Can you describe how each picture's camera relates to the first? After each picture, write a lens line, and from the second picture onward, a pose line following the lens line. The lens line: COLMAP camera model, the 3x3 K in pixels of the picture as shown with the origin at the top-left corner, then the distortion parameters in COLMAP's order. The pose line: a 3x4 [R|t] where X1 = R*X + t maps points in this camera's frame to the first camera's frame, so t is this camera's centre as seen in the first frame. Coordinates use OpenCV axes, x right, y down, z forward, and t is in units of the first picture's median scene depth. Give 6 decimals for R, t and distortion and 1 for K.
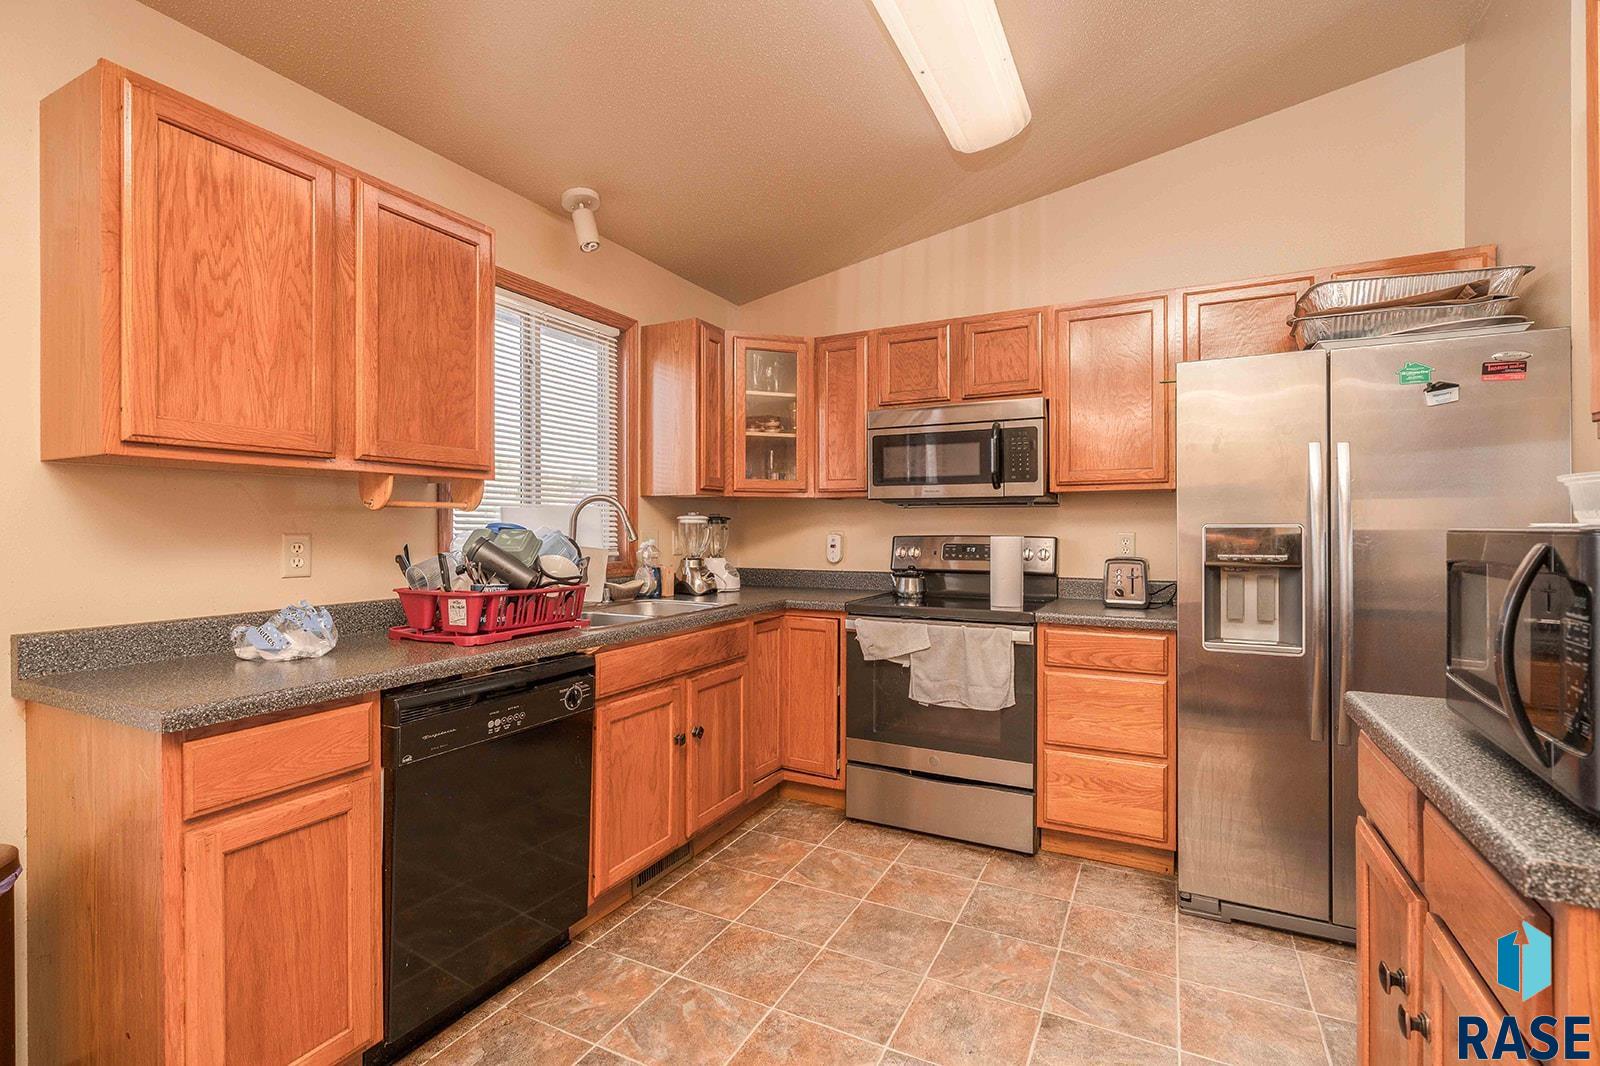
lens RADIAL K [[726.2, 0, 796.7], [0, 726.2, 527.4], [0, 0, 1]] dist [-0.004804, 0.000045]
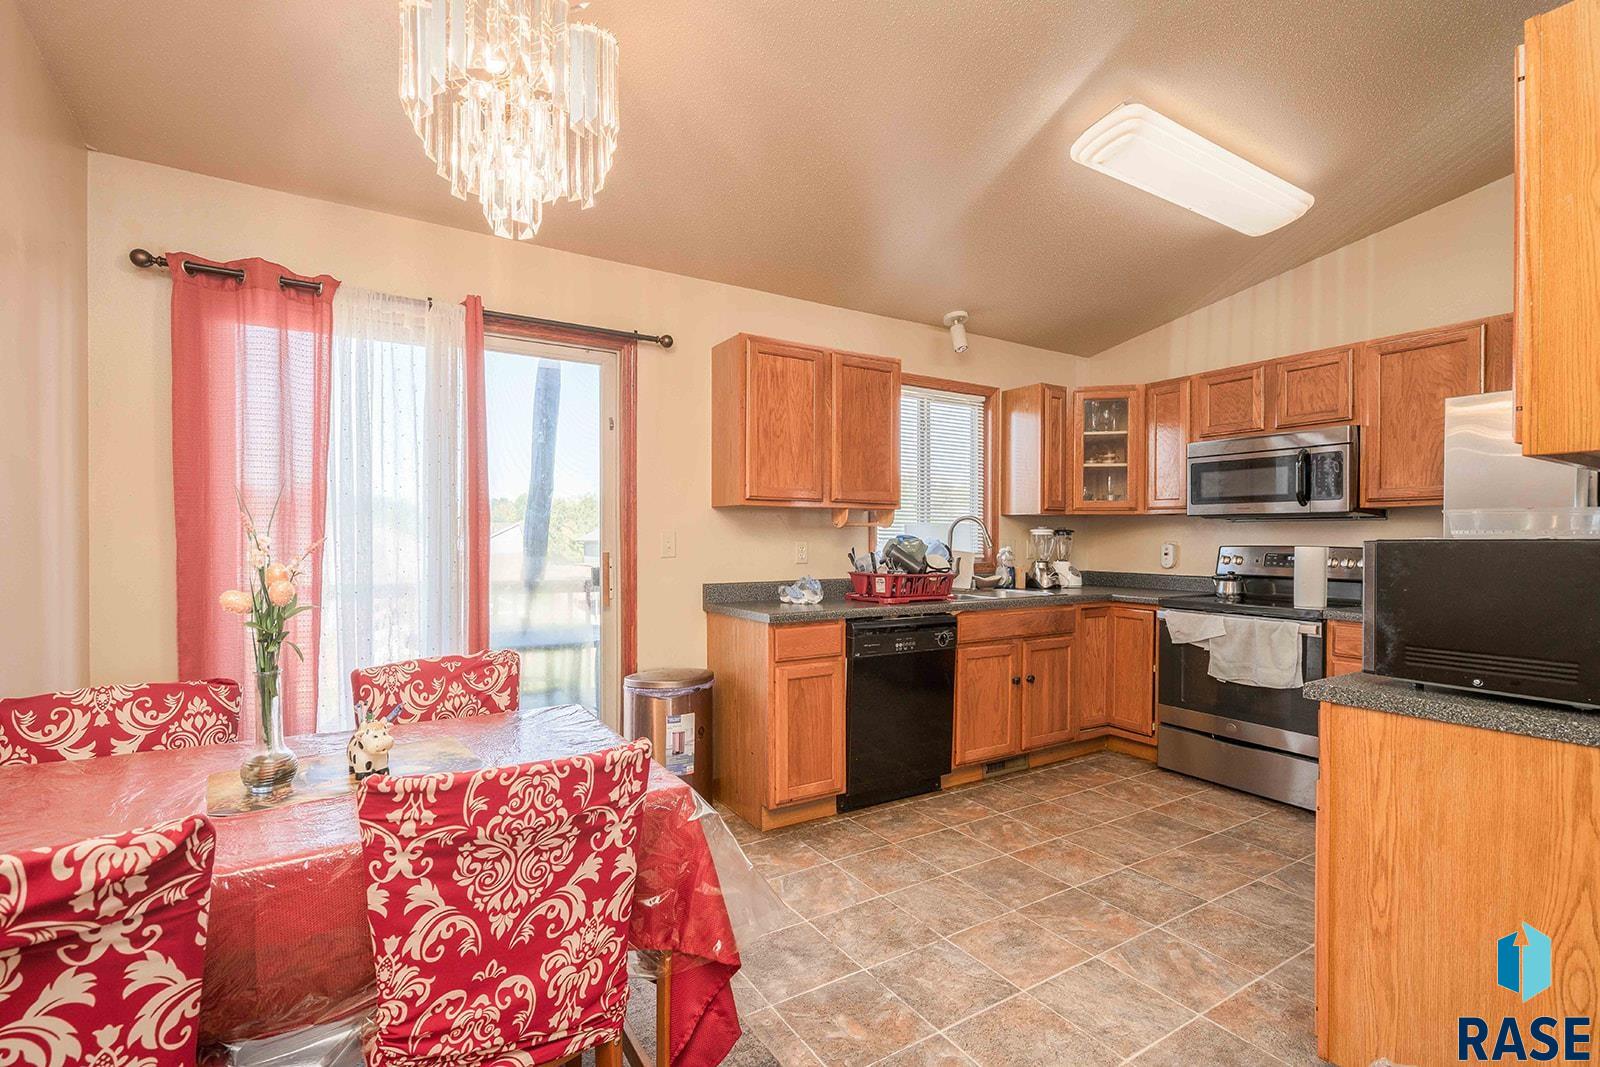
lens RADIAL K [[718.5, 0, 797.1], [0, 718.5, 543.0], [0, 0, 1]] dist [-0.001168, 0.000158]
pose [[0.854771, 0.007789, -0.518947, 0.246500], [-0.003481, 0.999951, 0.009274, -0.001972], [0.518994, -0.006121, 0.854756, -0.555900]]
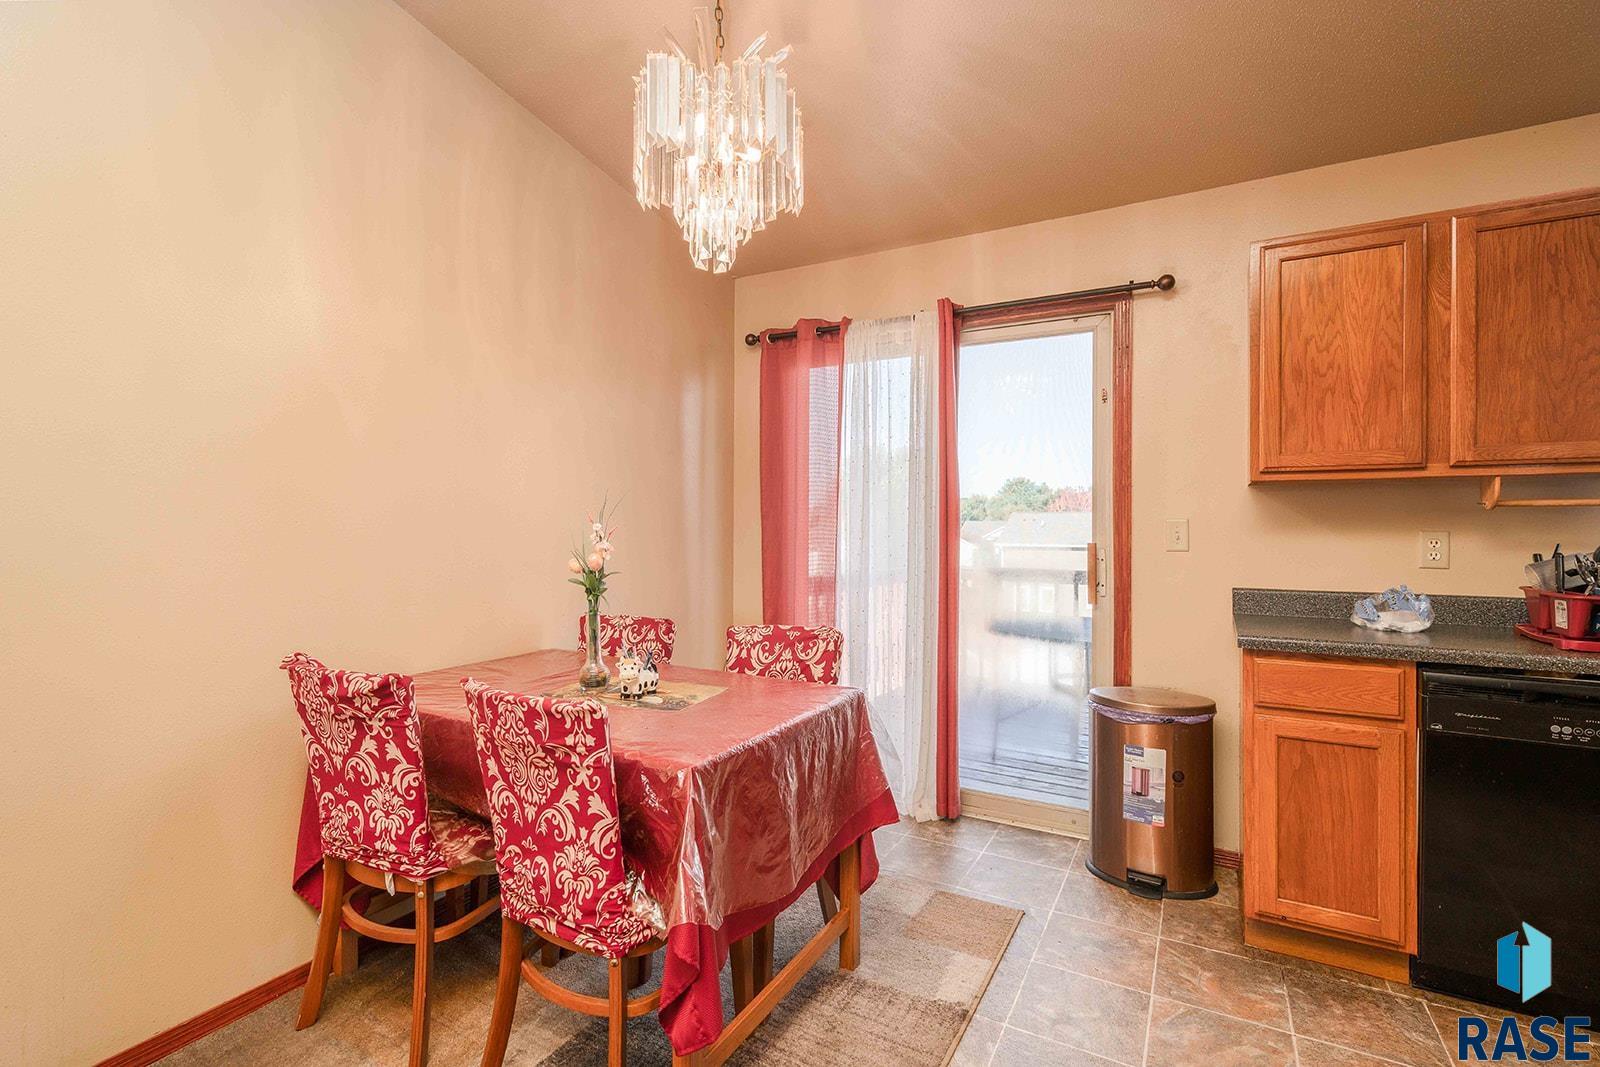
lens RADIAL K [[726.2, 0, 796.7], [0, 726.2, 527.9], [0, 0, 1]] dist [-0.004804, 0.000045]
pose [[-0.031376, 0.004717, -0.999497, 0.472806], [-0.001762, 0.999987, 0.004774, -0.000557], [0.999506, 0.001911, -0.031368, 0.010713]]
